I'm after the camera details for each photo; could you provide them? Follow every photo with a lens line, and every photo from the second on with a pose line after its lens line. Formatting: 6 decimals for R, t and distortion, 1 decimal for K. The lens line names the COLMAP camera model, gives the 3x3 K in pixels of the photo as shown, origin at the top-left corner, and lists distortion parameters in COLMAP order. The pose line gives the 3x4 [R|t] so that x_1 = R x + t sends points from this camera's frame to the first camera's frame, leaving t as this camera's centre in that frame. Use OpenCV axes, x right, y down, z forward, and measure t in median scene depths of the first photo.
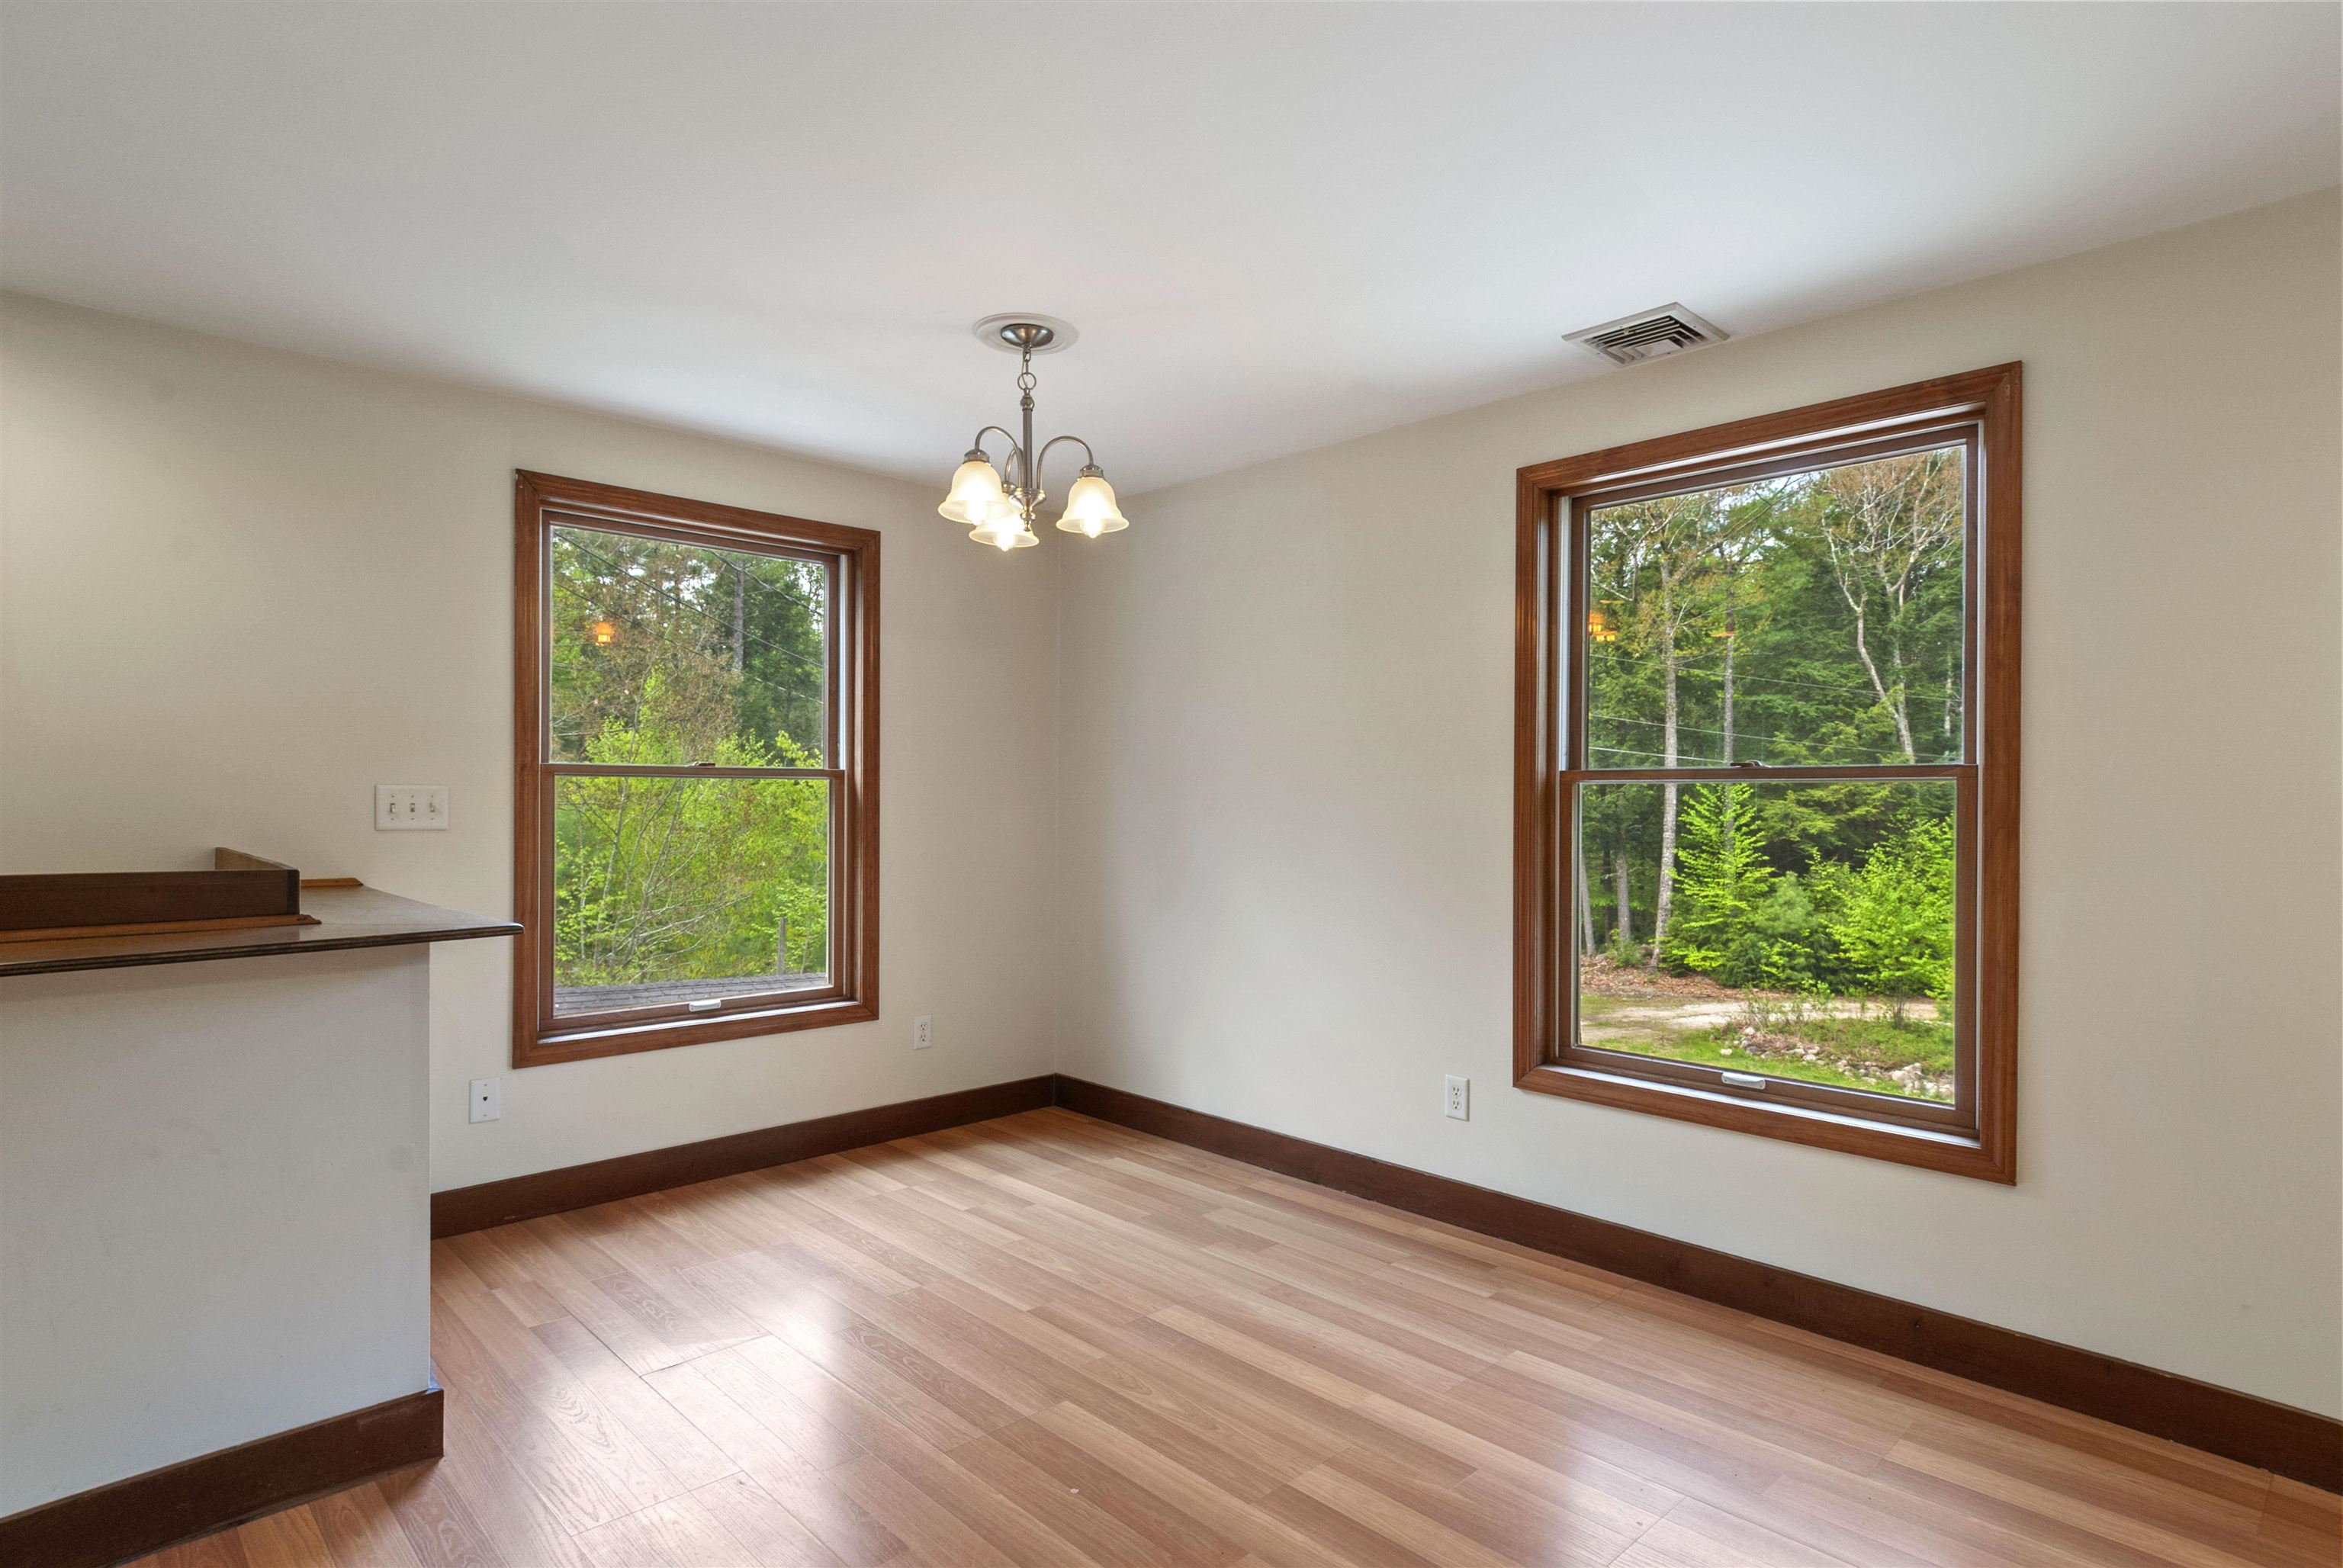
lens RADIAL K [[1240.2, 0, 1162.2], [0, 1240.2, 809.0], [0, 0, 1]] dist [0.011340, -0.005343]
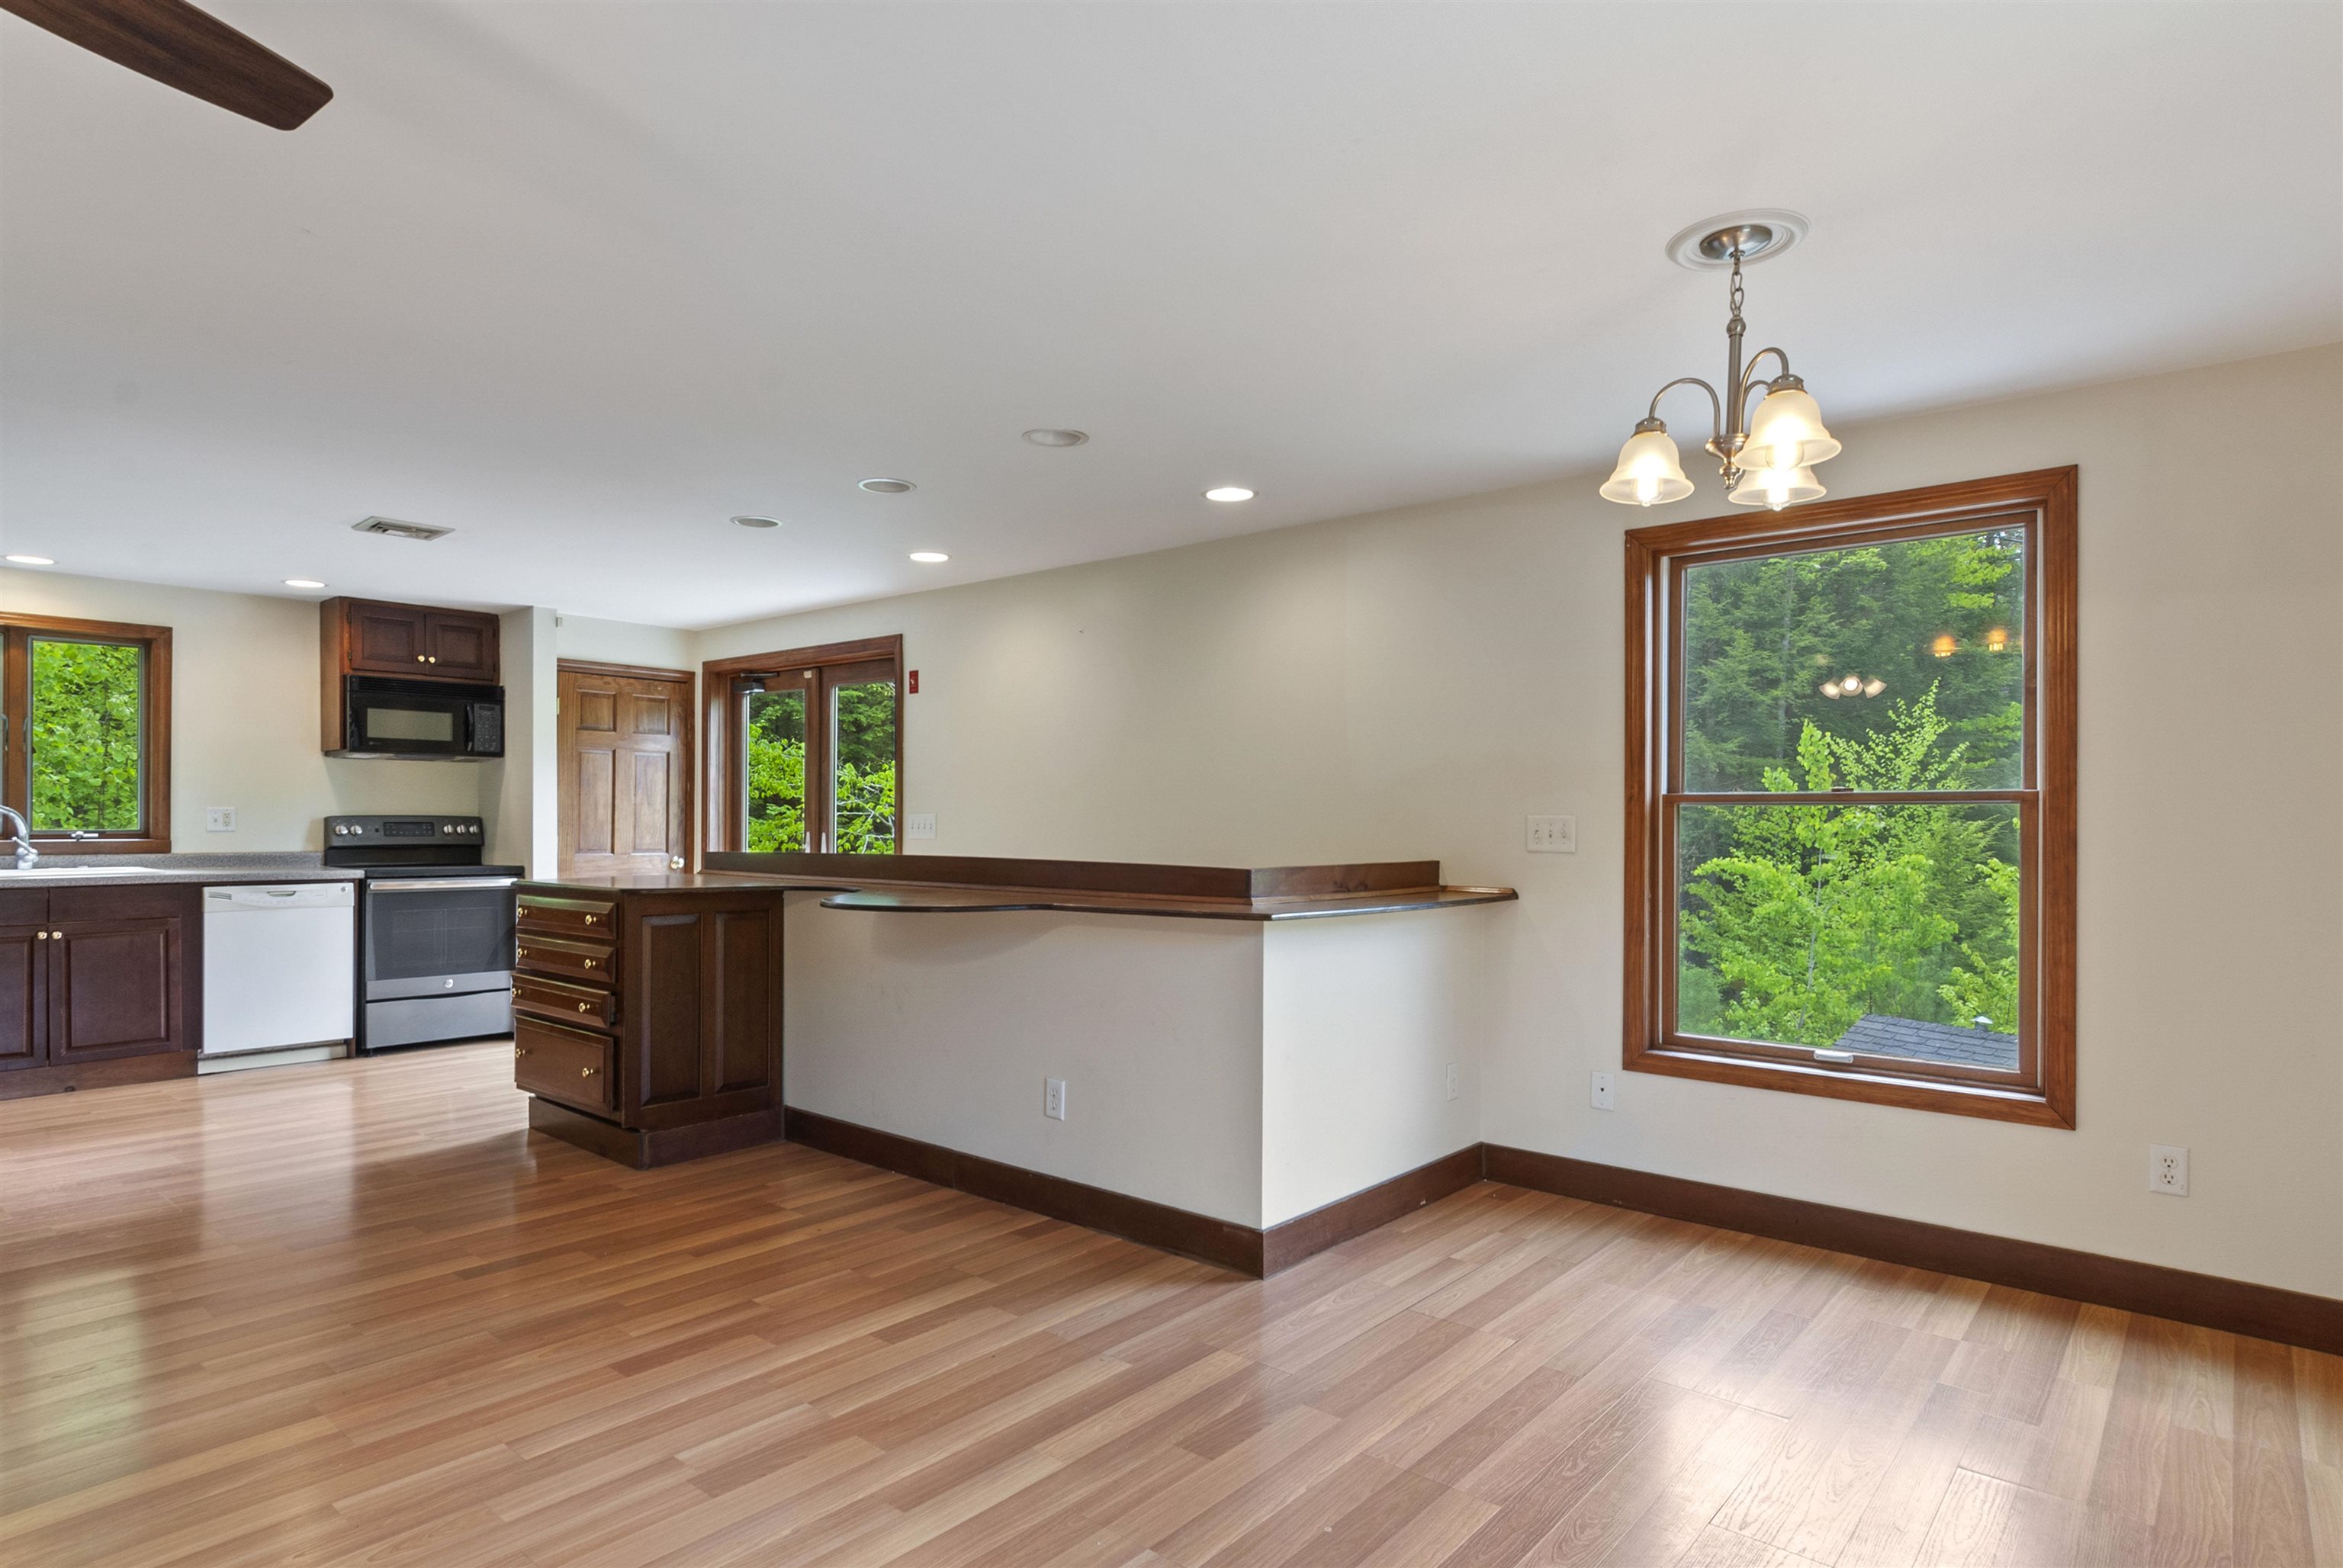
lens RADIAL K [[1240.2, 0, 1133.7], [0, 1240.2, 830.0], [0, 0, 1]] dist [0.011340, -0.005343]
pose [[0.094840, 0.002665, -0.995489, 0.604816], [-0.012589, 0.999920, 0.001477, -0.001792], [0.995413, 0.012392, 0.094866, 0.507205]]
